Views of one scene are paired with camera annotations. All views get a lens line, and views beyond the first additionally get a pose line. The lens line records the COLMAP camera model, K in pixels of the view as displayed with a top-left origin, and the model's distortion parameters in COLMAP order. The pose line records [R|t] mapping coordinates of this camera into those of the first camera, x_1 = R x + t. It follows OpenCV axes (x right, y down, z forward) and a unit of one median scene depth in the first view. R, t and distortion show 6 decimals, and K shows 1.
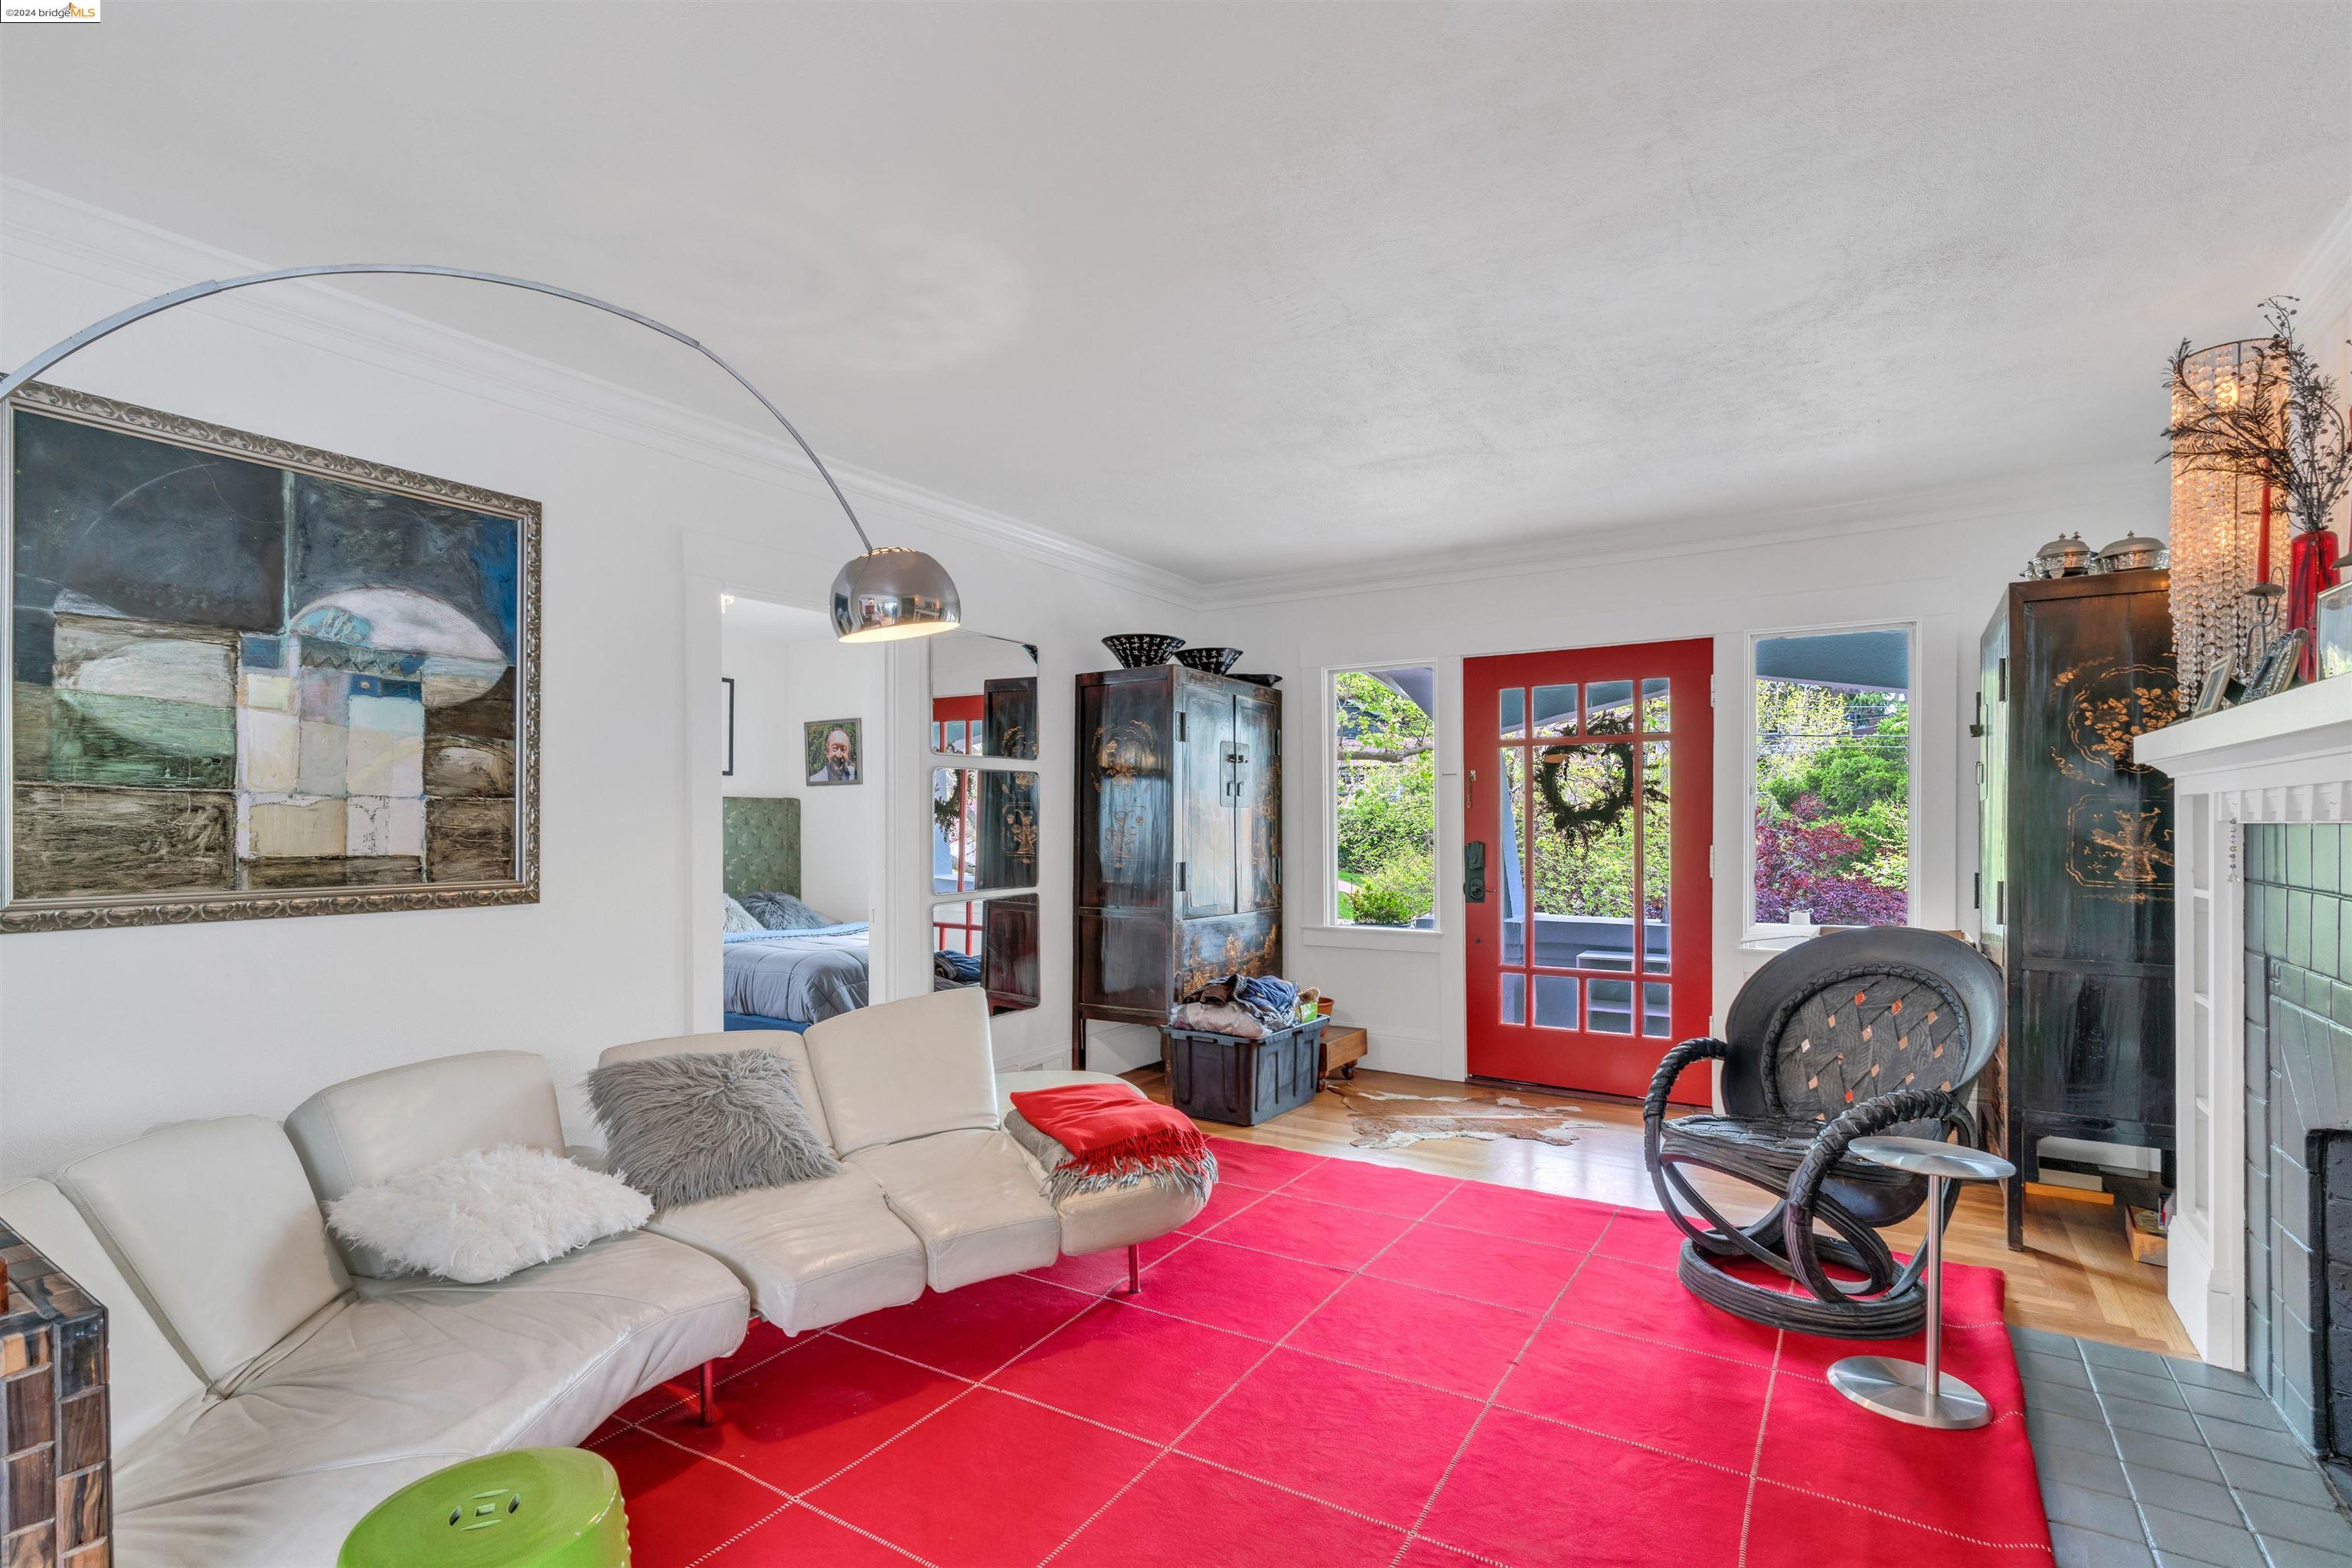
lens RADIAL K [[1110.7, 0, 1164.8], [0, 1110.7, 823.7], [0, 0, 1]] dist [0.001751, -0.000196]
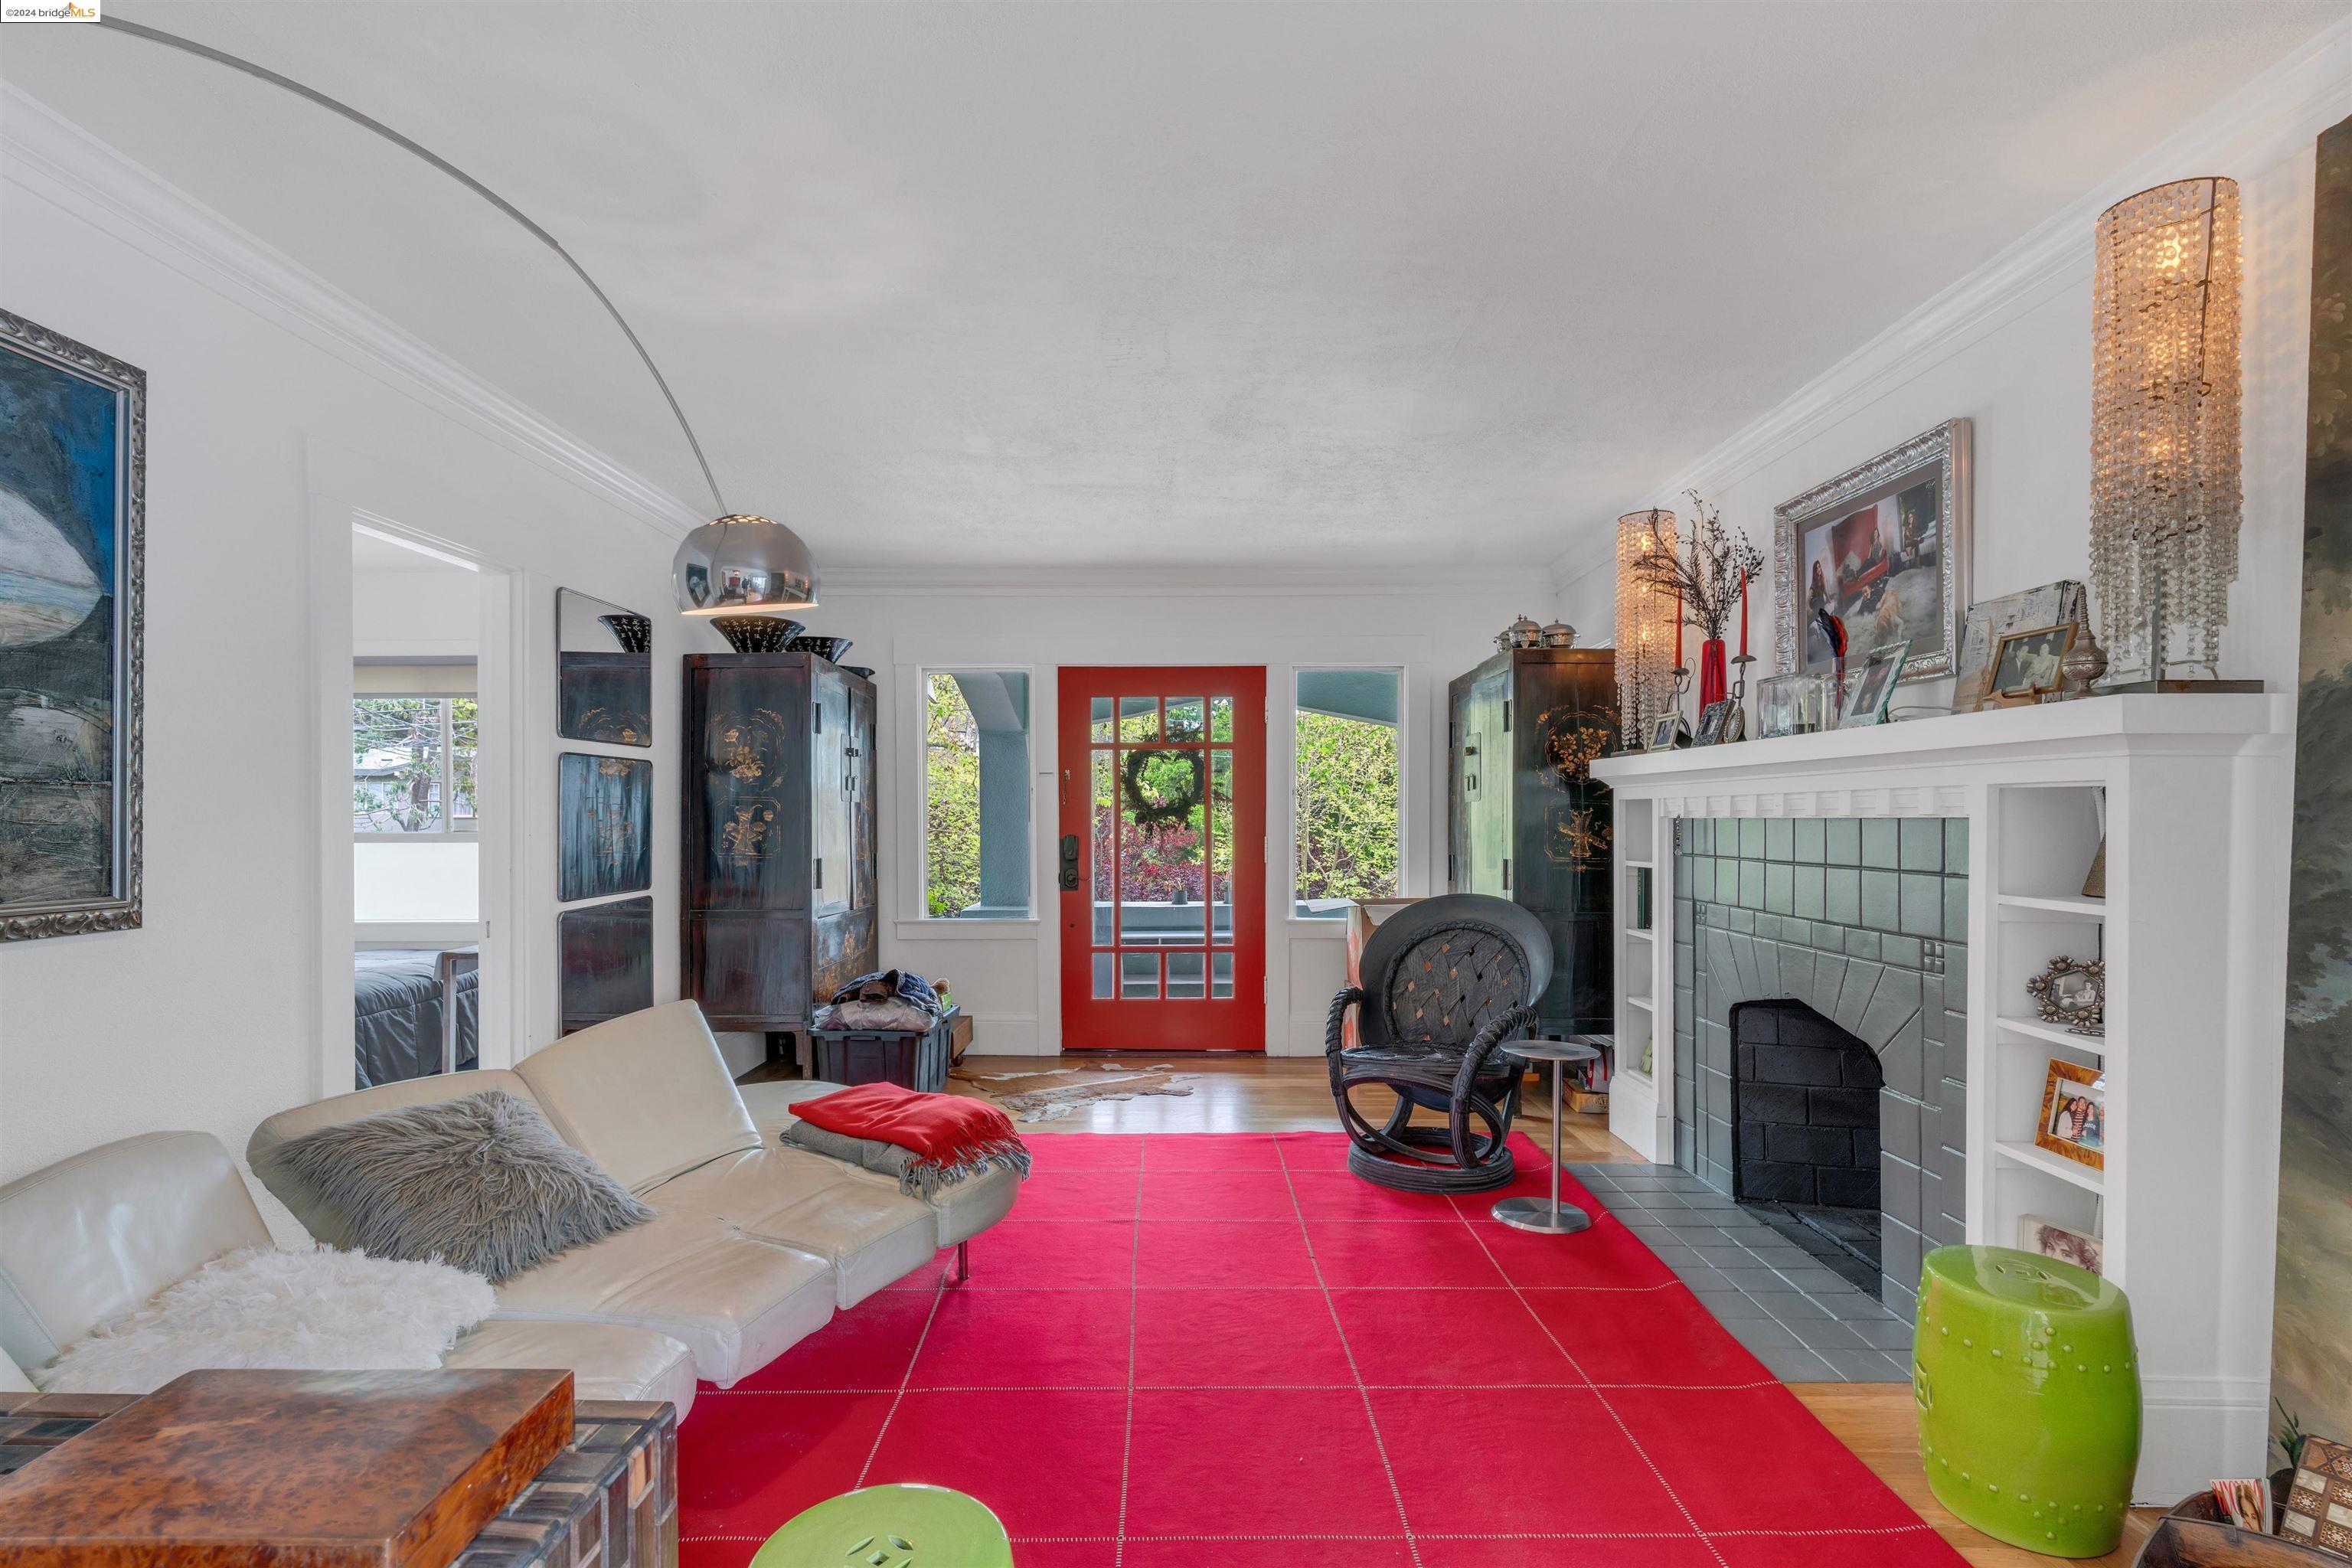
lens RADIAL K [[1110.7, 0, 1164.8], [0, 1110.7, 823.7], [0, 0, 1]] dist [0.001751, -0.000196]
pose [[0.846511, -0.002325, 0.532366, -0.371535], [0.000362, 0.999993, 0.003792, 0.001134], [-0.532371, -0.003017, 0.846506, 0.037288]]
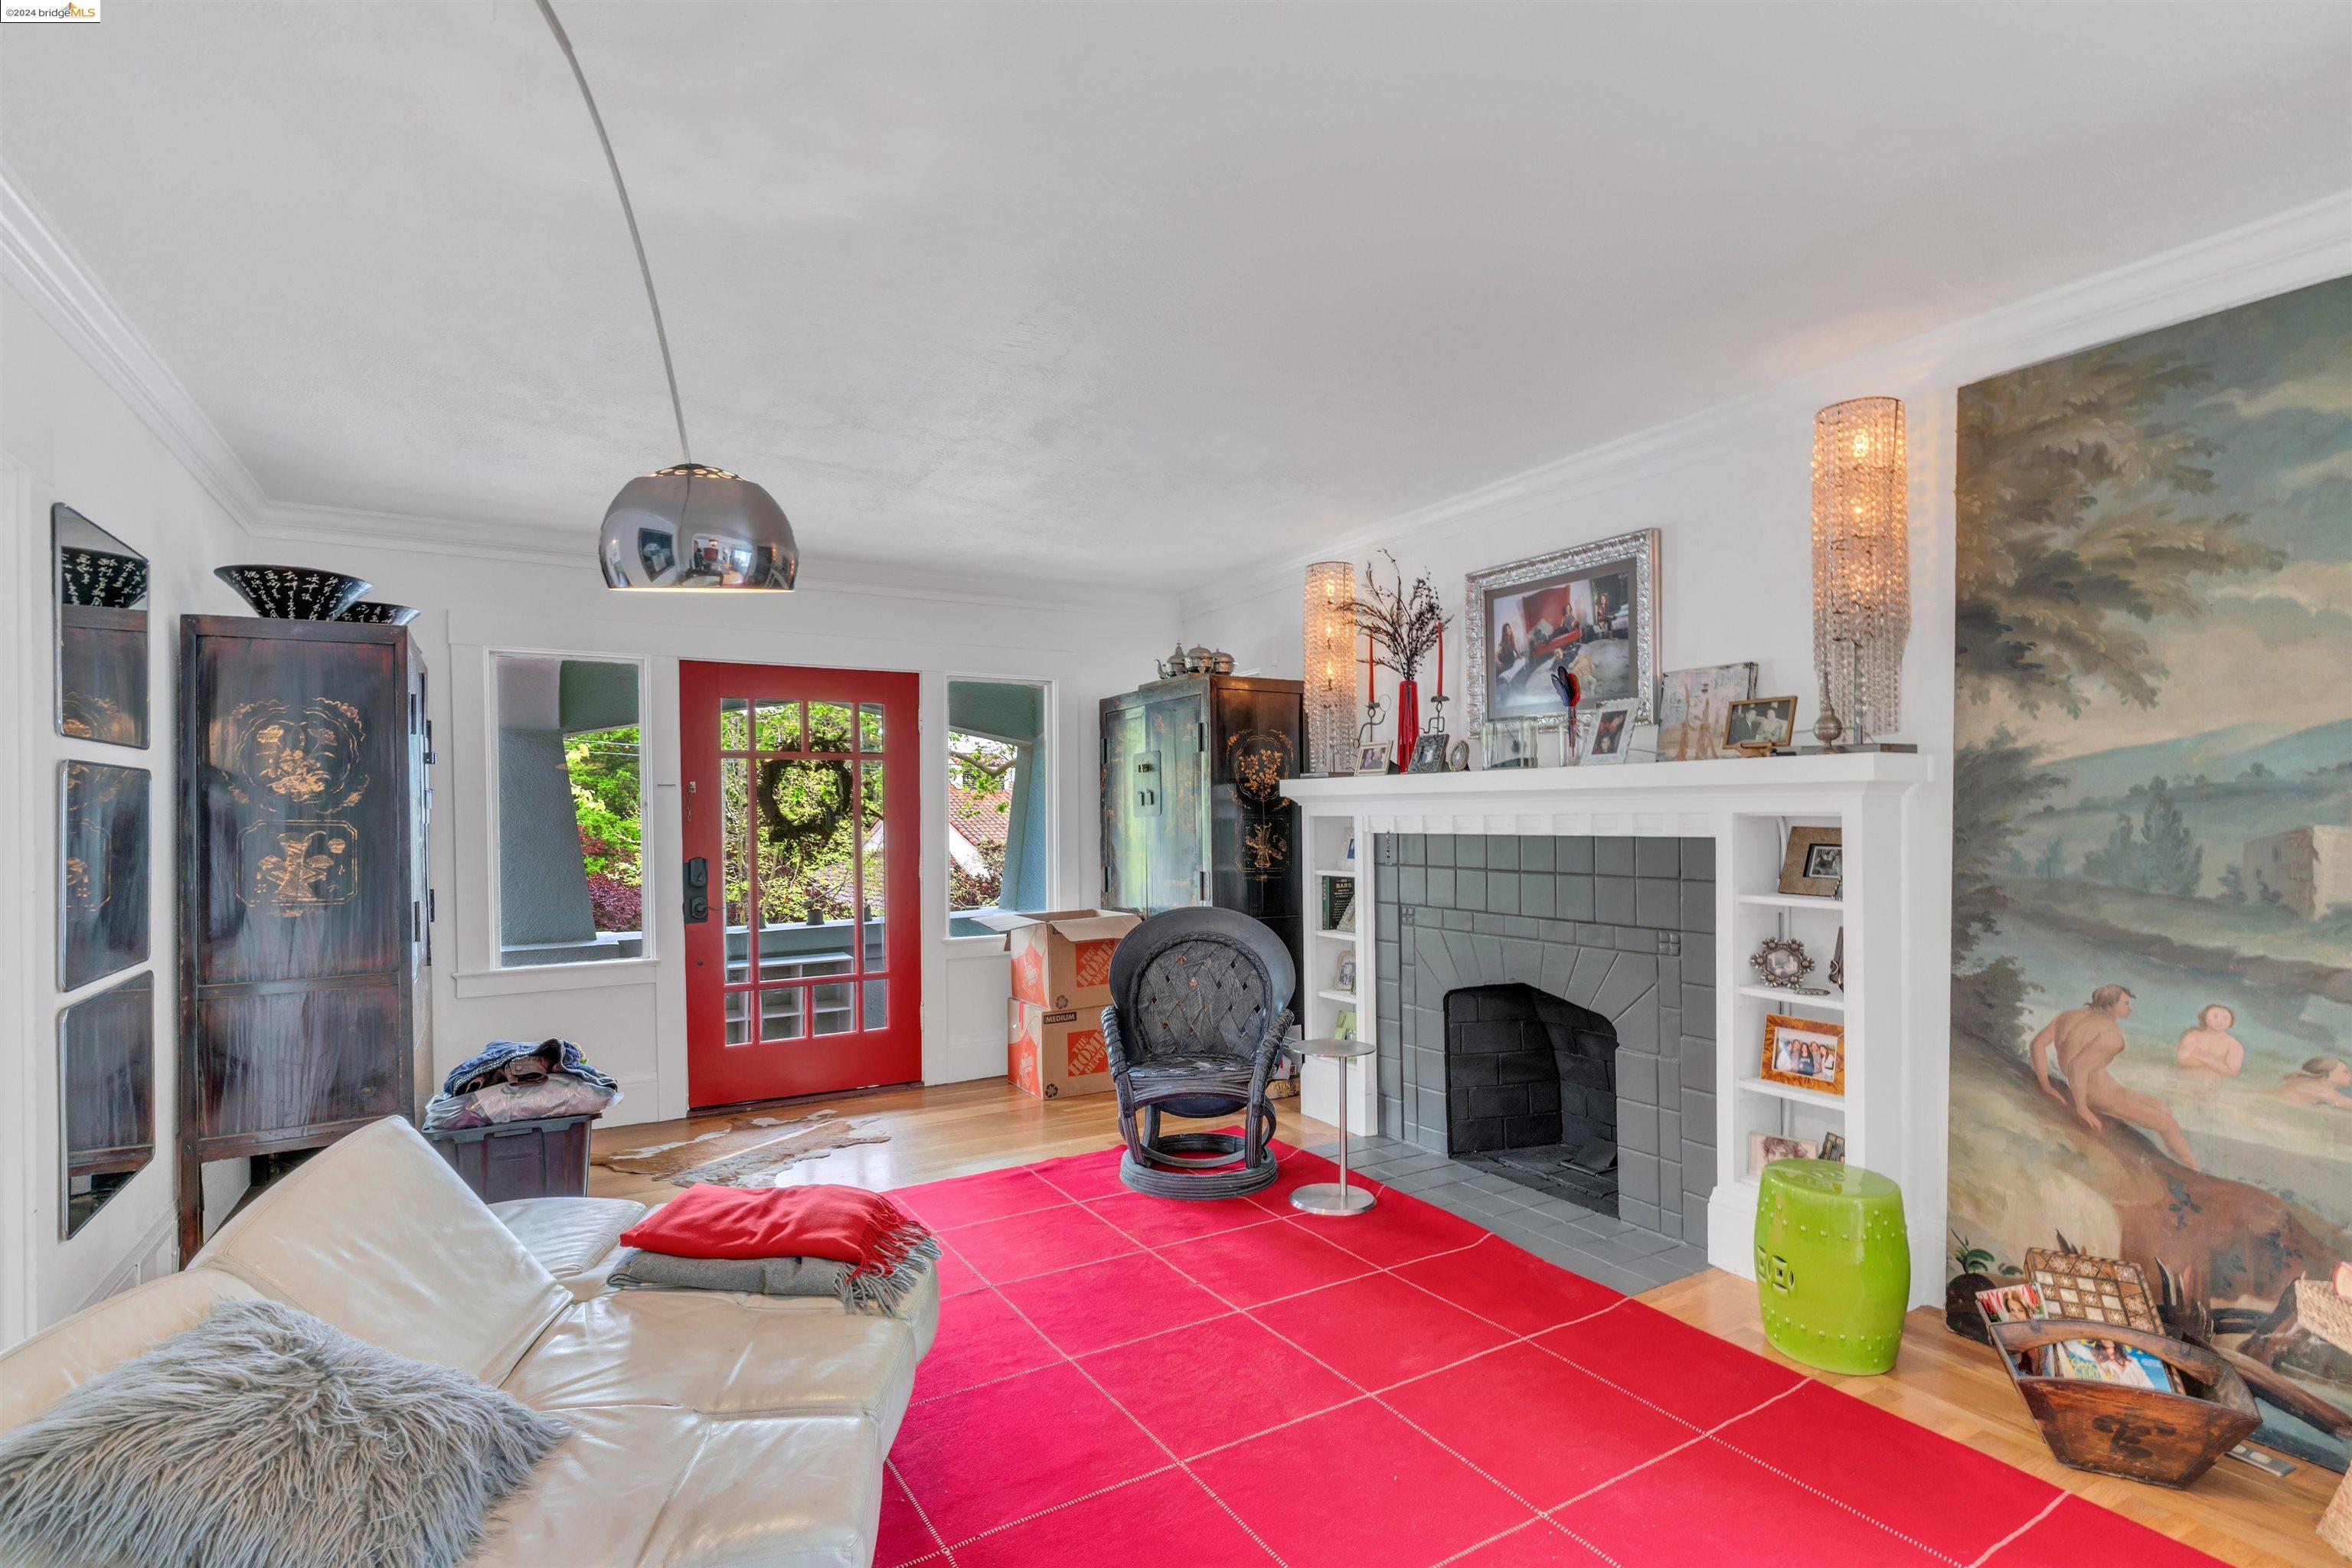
lens RADIAL K [[1111.6, 0, 1166.9], [0, 1111.6, 817.3], [0, 0, 1]] dist [0.000121, 0.000601]
pose [[0.457544, -0.004965, 0.889173, -0.615664], [0.010617, 0.999944, 0.000120, -0.022878], [-0.889123, 0.009386, 0.457571, 0.361384]]
